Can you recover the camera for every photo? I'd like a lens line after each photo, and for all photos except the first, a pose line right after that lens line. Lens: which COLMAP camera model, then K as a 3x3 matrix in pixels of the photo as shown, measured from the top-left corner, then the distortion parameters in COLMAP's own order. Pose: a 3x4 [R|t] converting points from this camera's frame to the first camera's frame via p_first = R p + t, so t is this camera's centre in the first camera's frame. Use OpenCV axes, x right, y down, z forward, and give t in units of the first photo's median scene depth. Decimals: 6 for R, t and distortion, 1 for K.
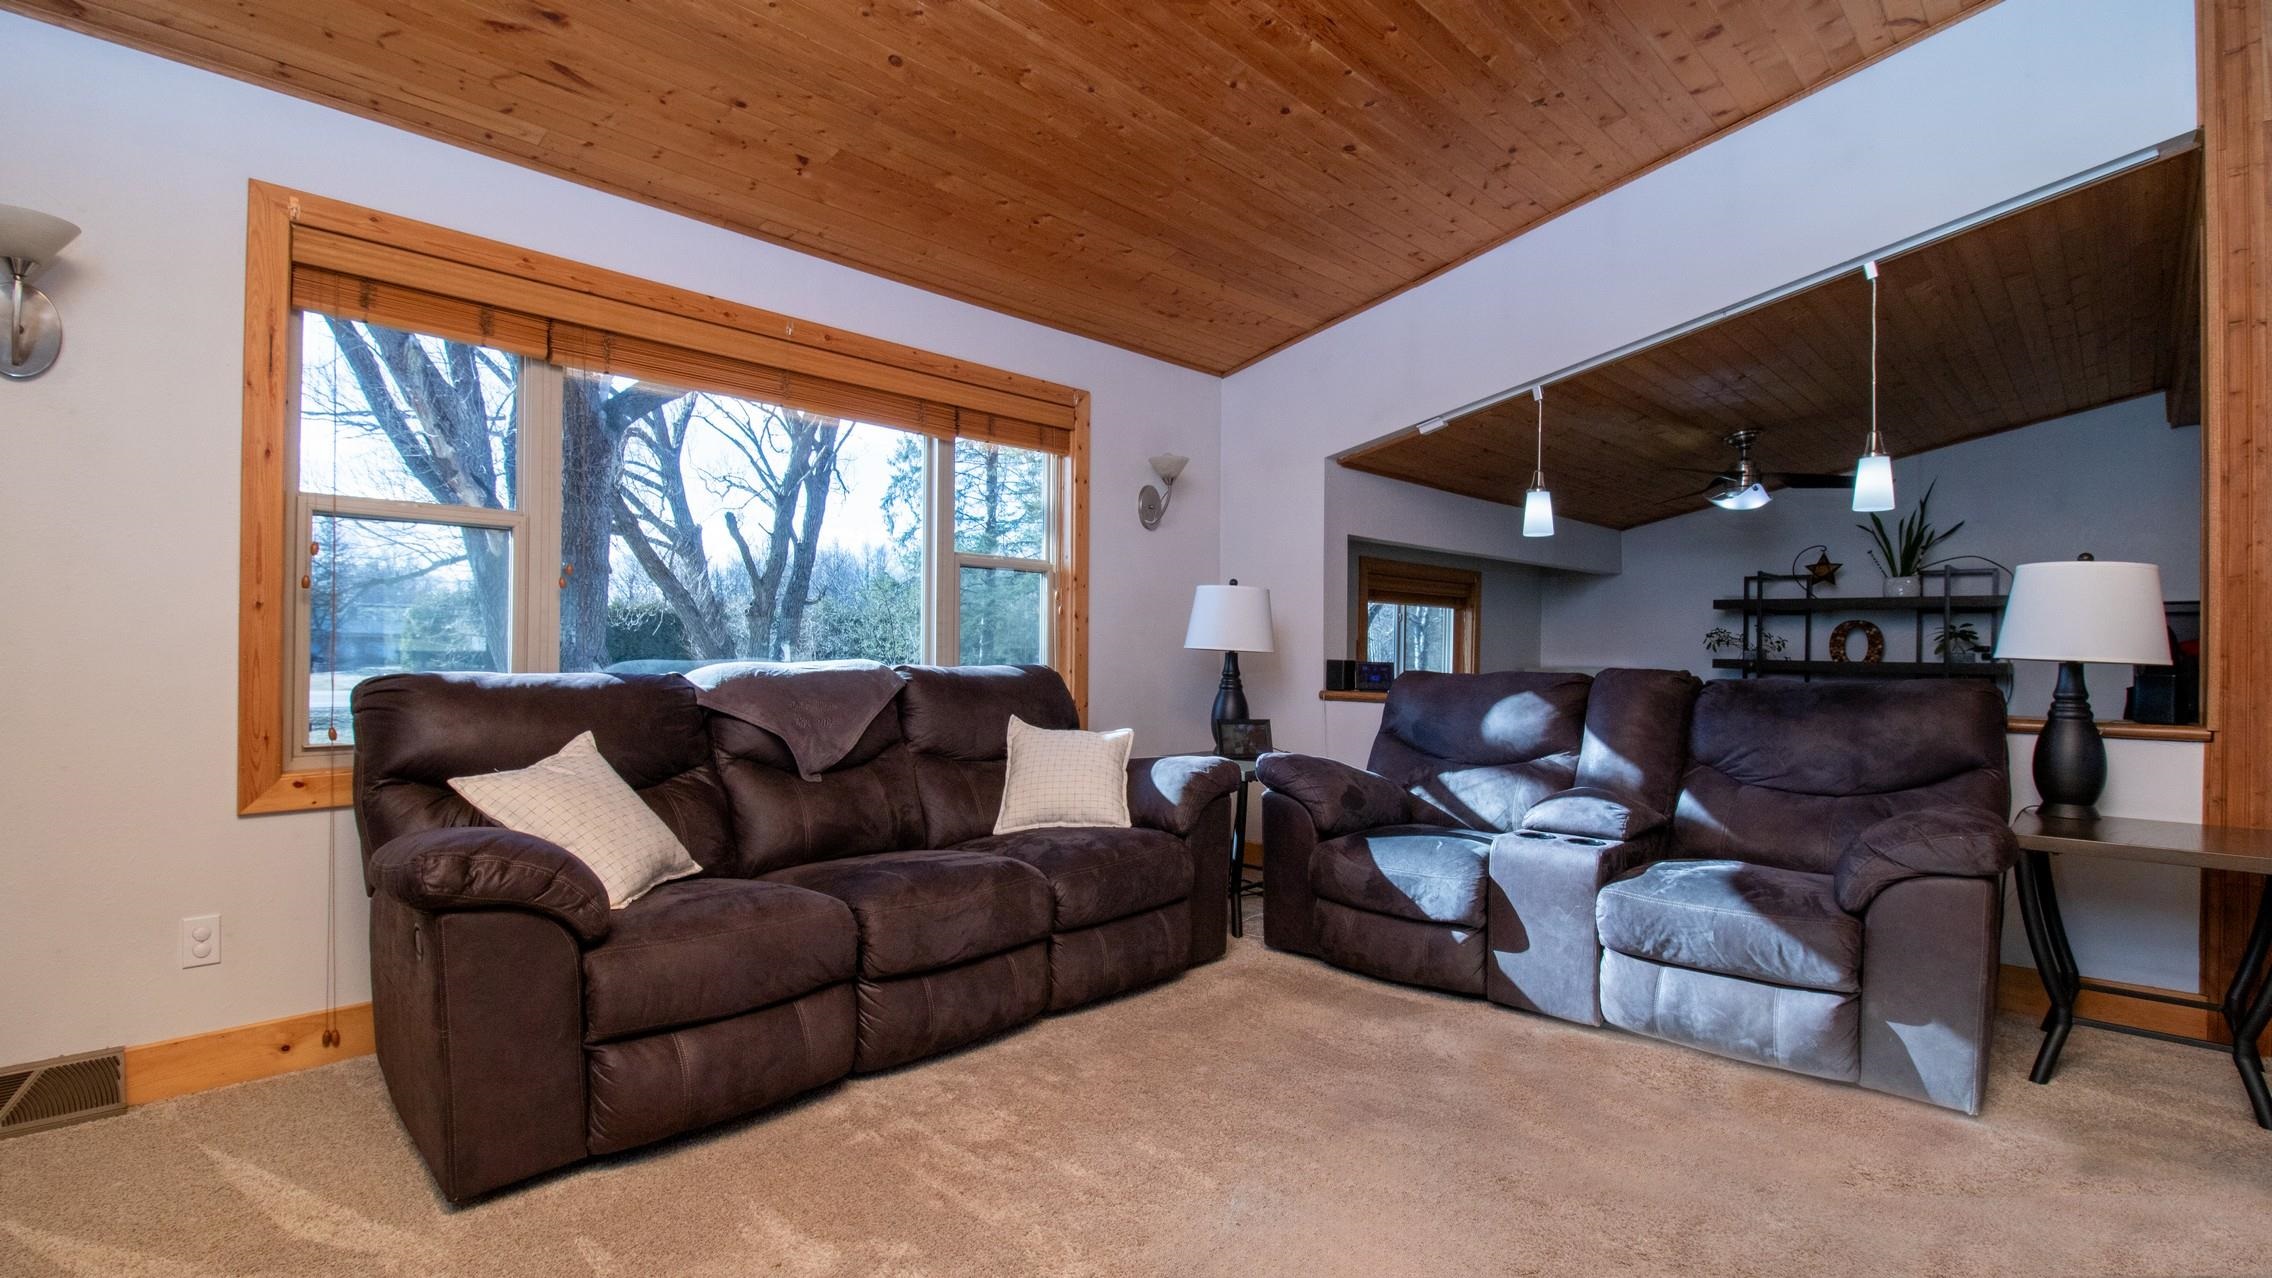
lens RADIAL K [[1062.1, 0, 1142.8], [0, 1062.1, 645.5], [0, 0, 1]] dist [0.000712, -0.011971]
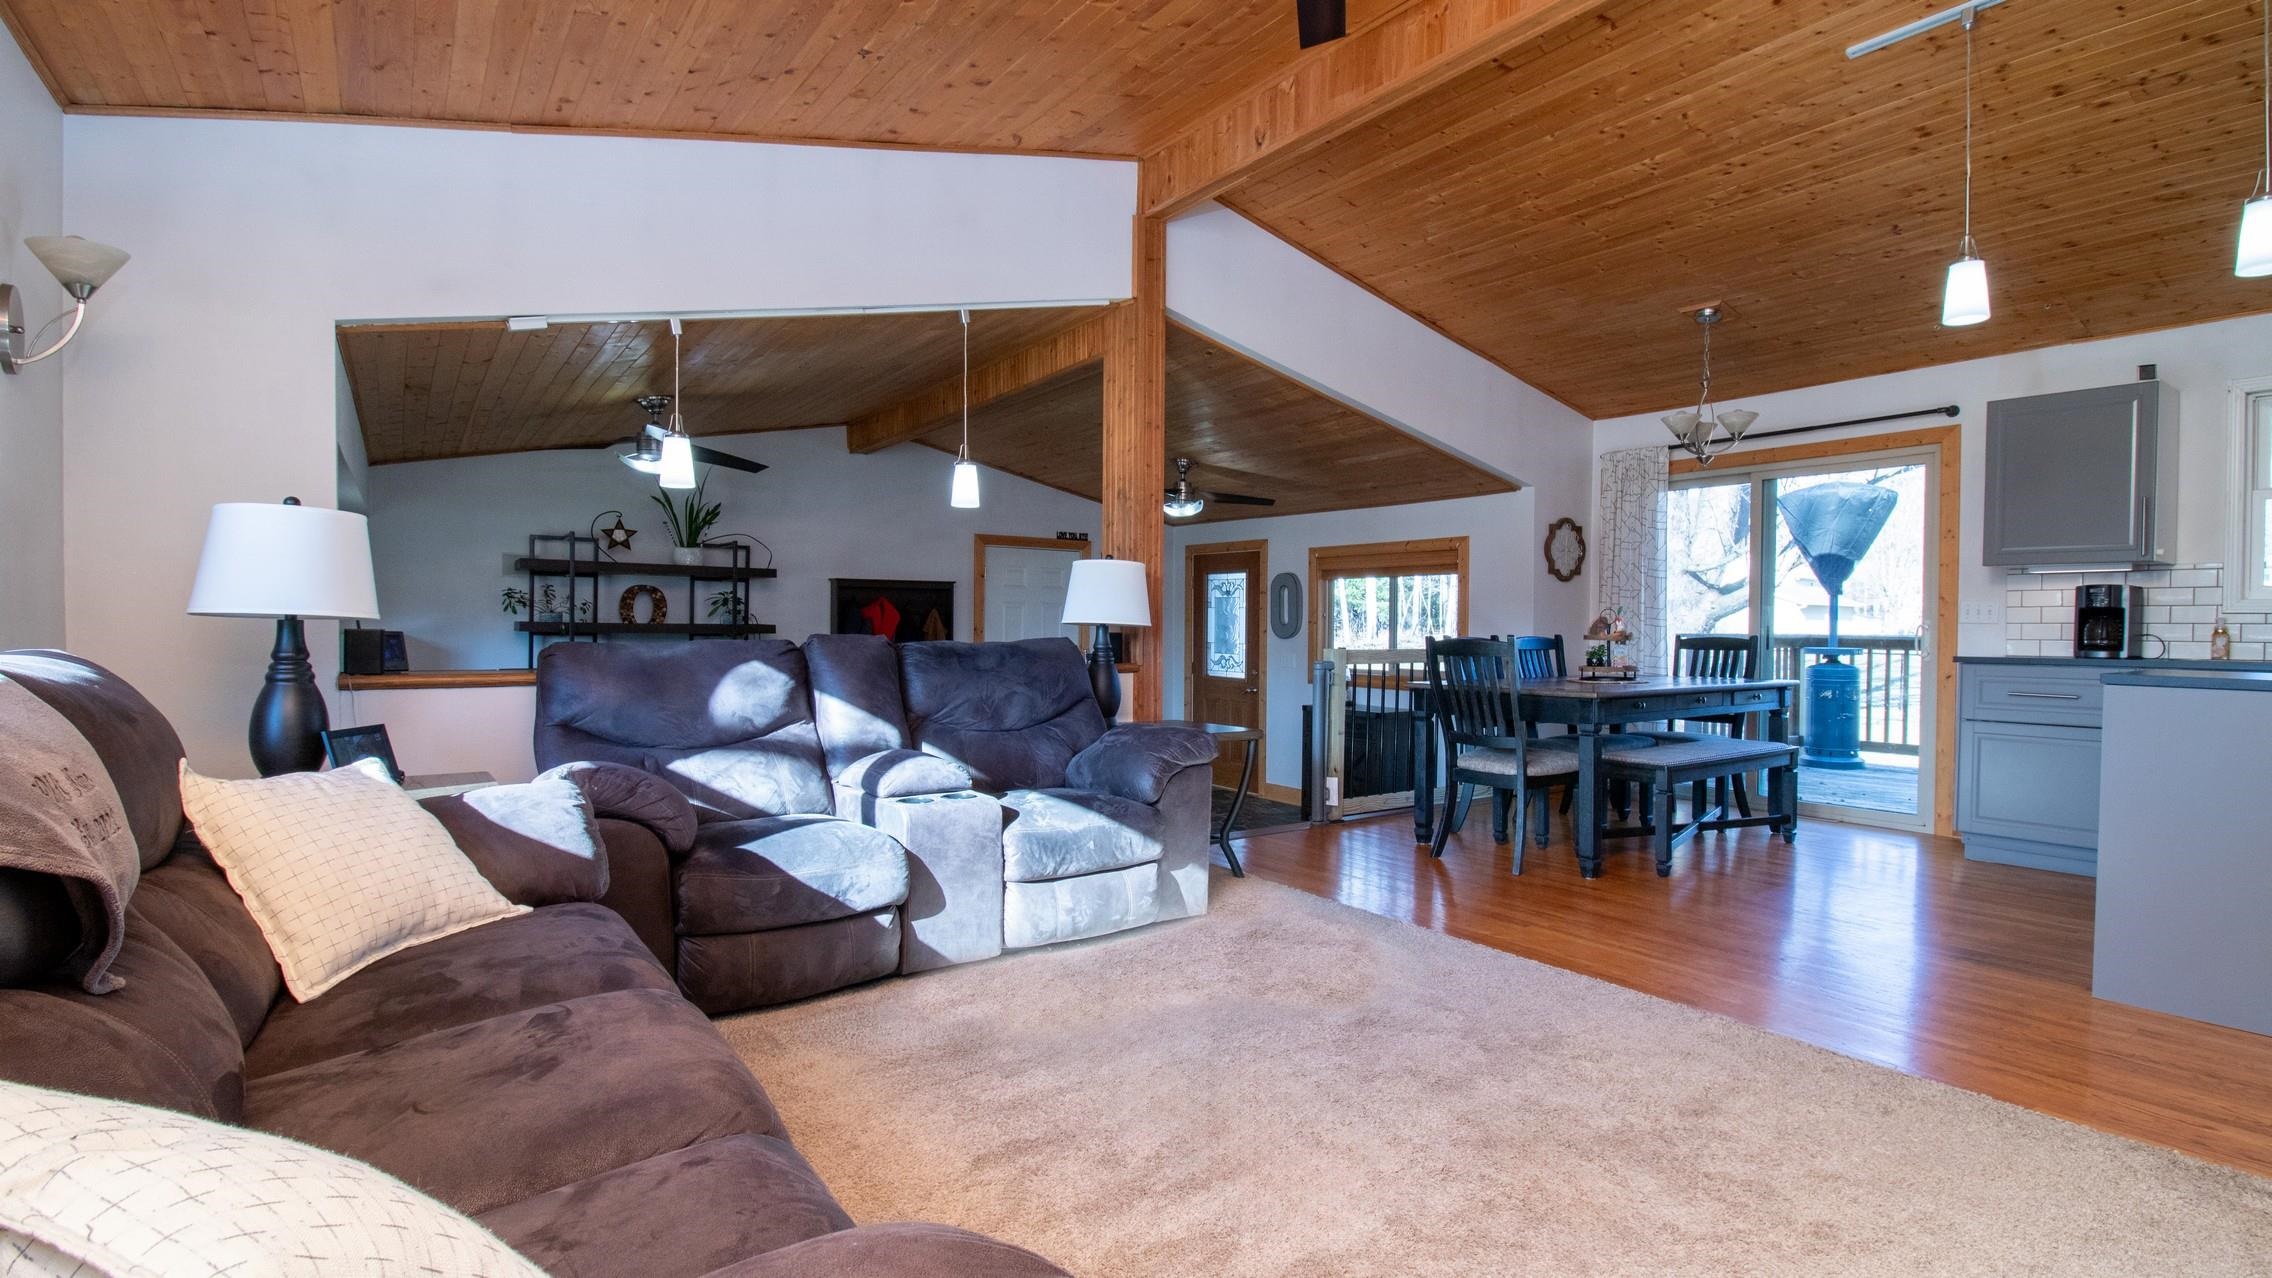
lens RADIAL K [[1062.1, 0, 1154.5], [0, 1062.1, 643.4], [0, 0, 1]] dist [0.000712, -0.011971]
pose [[0.193465, -0.027176, 0.980731, -0.579089], [-0.011595, 0.999483, 0.029983, -0.004507], [-0.981039, -0.017173, 0.193050, 0.584223]]
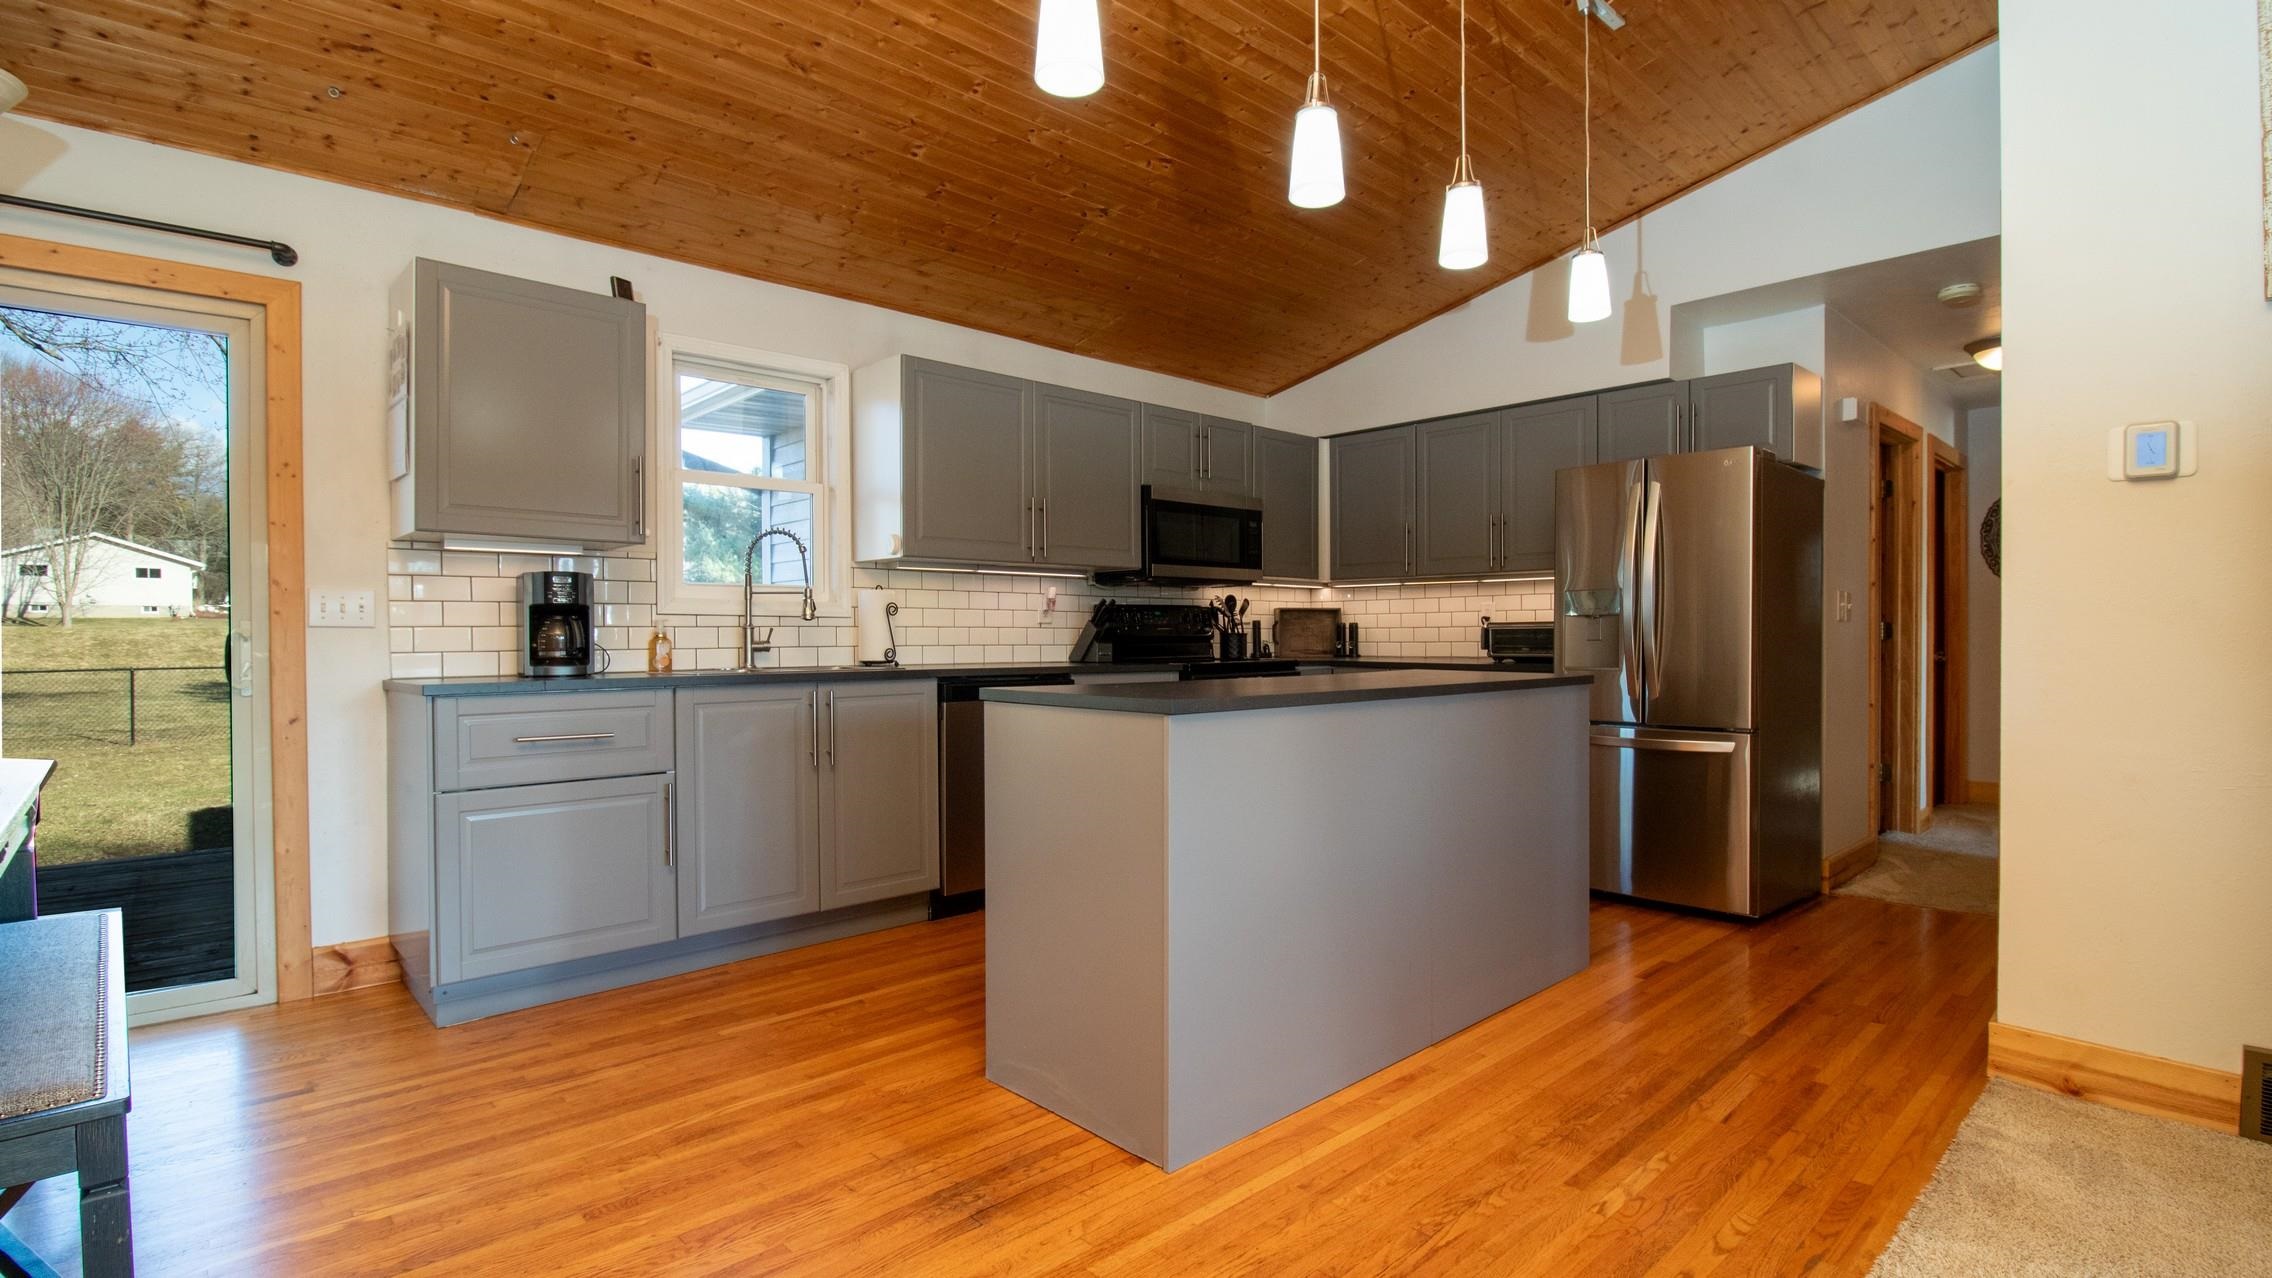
lens RADIAL K [[1062.1, 0, 1152.0], [0, 1062.1, 646.2], [0, 0, 1]] dist [0.000712, -0.011971]
pose [[-0.998401, -0.009884, 0.055659, 0.491738], [-0.009532, 0.999933, 0.006578, 0.003054], [-0.055720, 0.006037, -0.998428, 0.584540]]
